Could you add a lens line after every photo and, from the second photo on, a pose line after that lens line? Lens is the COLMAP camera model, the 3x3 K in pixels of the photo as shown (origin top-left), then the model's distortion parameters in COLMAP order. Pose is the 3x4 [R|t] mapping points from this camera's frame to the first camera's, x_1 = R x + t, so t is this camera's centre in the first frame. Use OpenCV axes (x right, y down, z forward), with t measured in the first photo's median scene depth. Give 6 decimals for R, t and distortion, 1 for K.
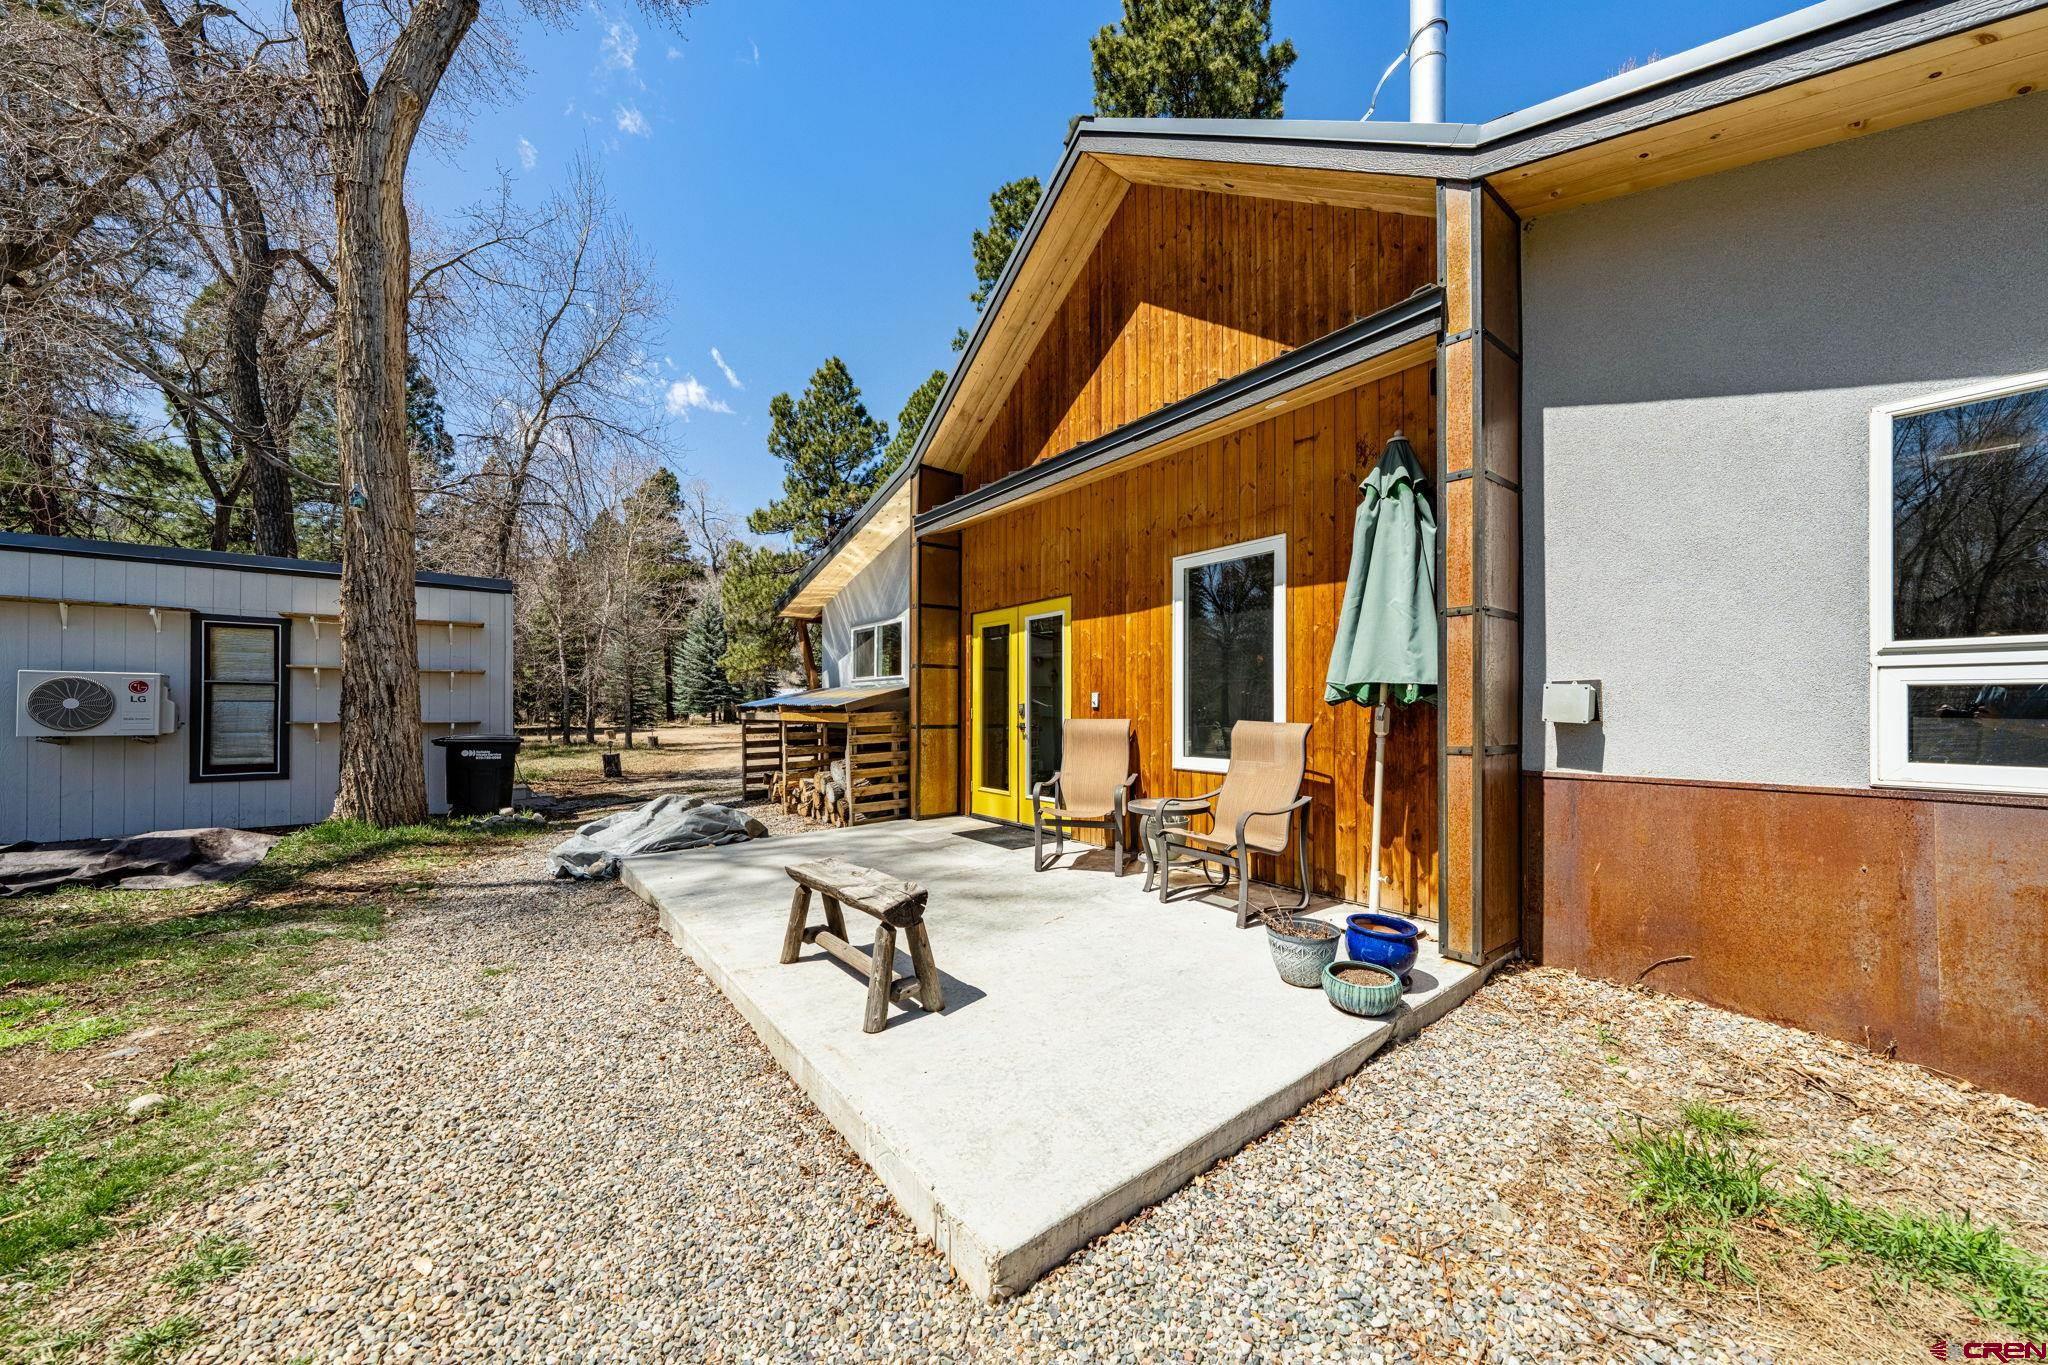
lens RADIAL K [[717.7, 0, 1028.0], [0, 717.7, 689.9], [0, 0, 1]] dist [0.000083, 0.000172]
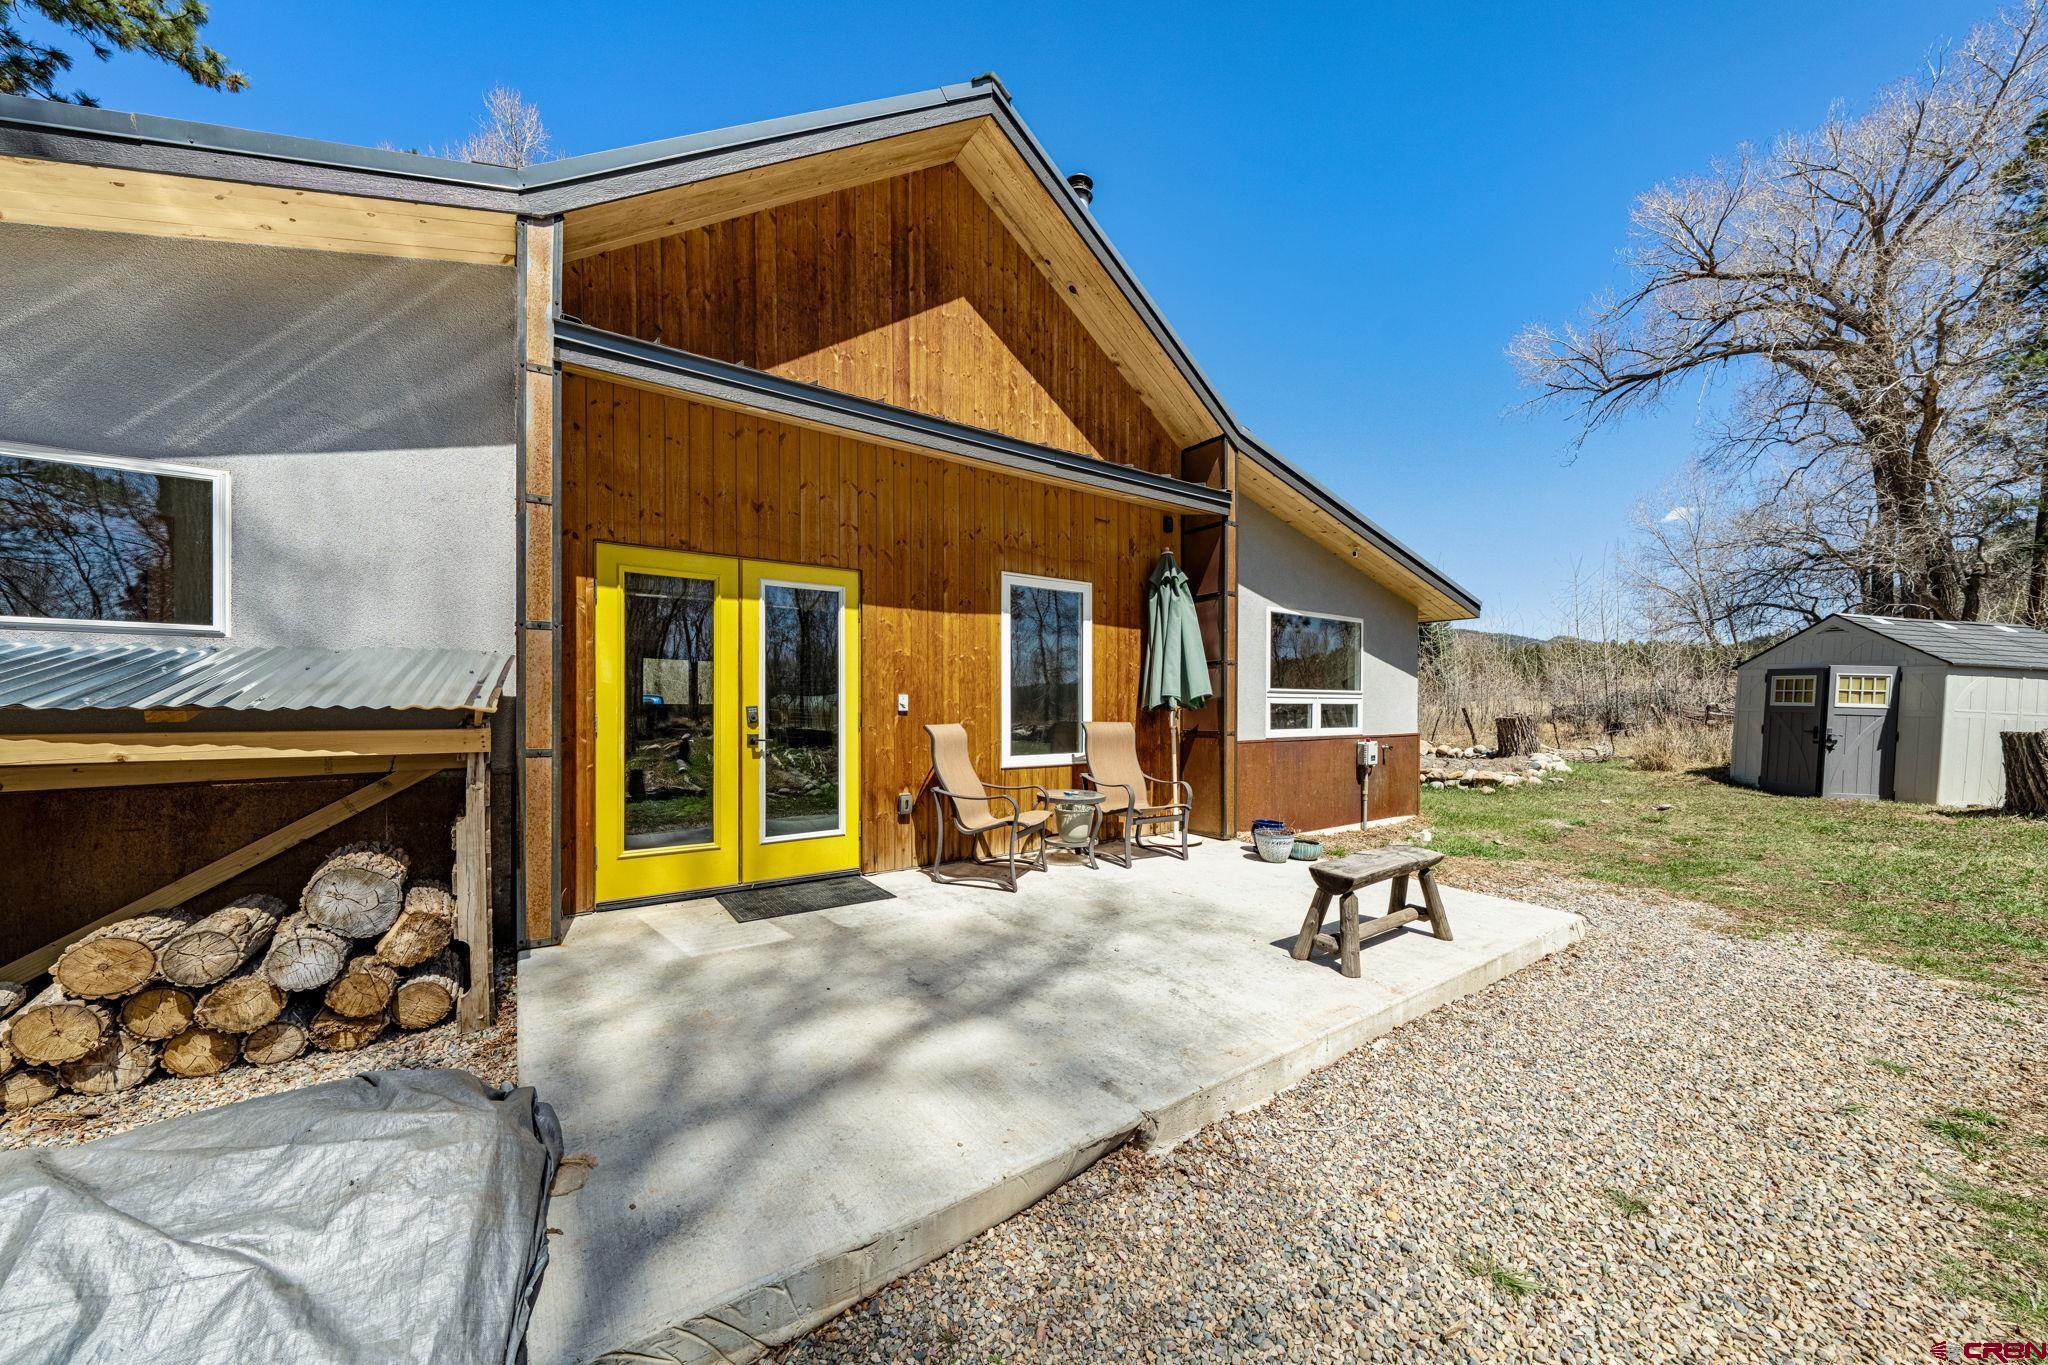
lens RADIAL K [[716.9, 0, 1020.5], [0, 716.9, 703.5], [0, 0, 1]] dist [0.000080, -0.000012]
pose [[0.052952, 0.006216, 0.998578, -0.856323], [-0.025162, 0.999671, -0.004888, 0.016982], [-0.998280, -0.024867, 0.053091, 0.904692]]
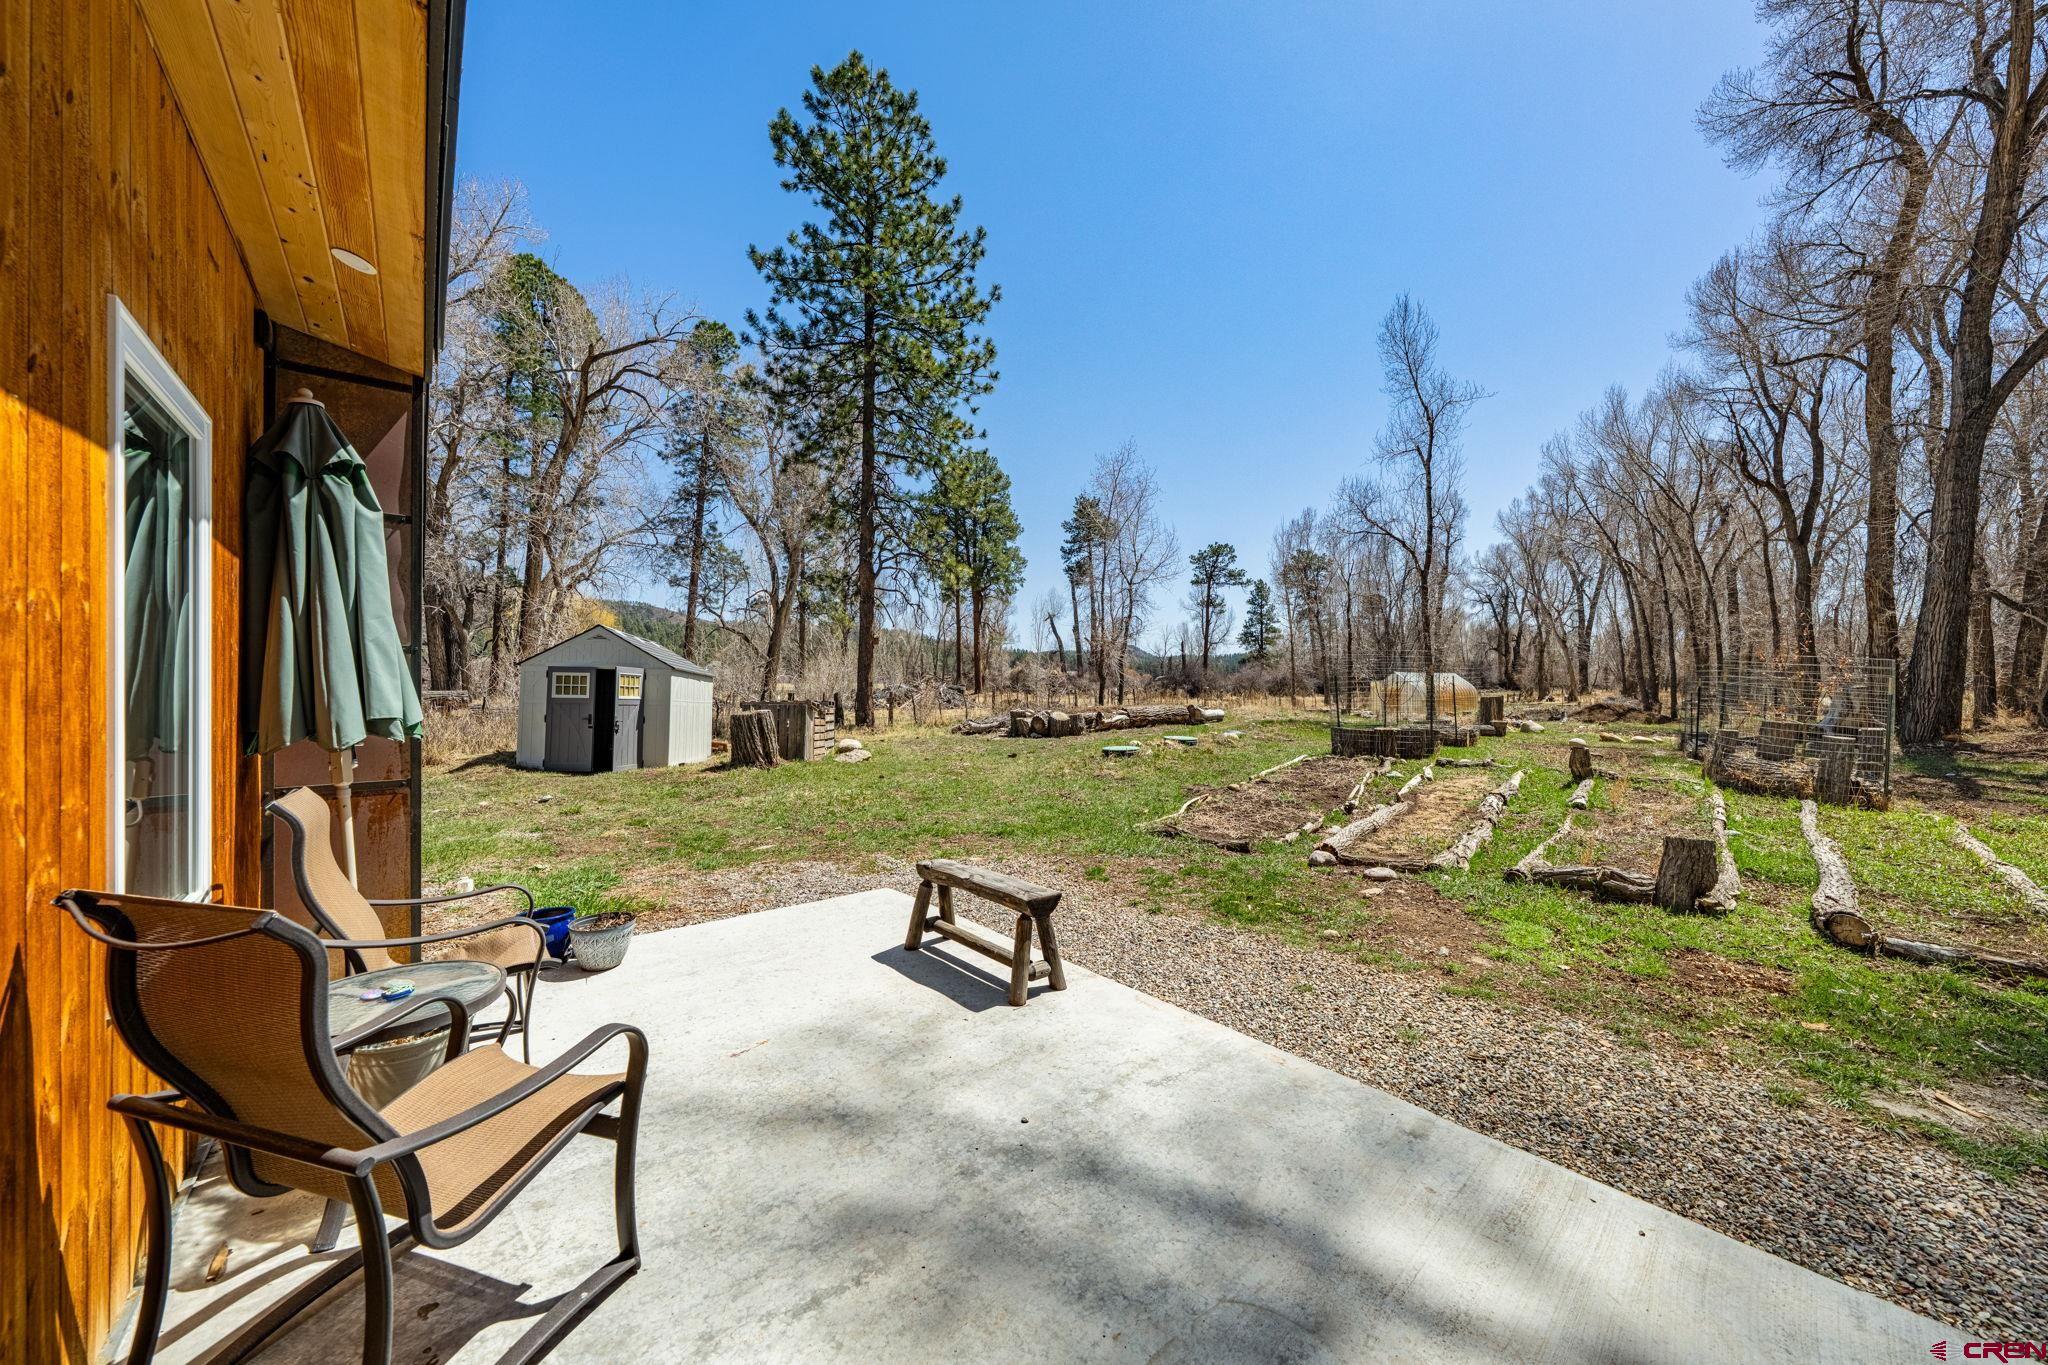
lens RADIAL K [[717.7, 0, 1028.0], [0, 717.7, 689.9], [0, 0, 1]] dist [0.000083, 0.000172]
pose [[-0.998631, 0.003540, -0.052193, -0.153204], [0.004461, 0.999836, -0.017543, -0.017572], [0.052122, -0.017752, -0.998483, 1.299681]]
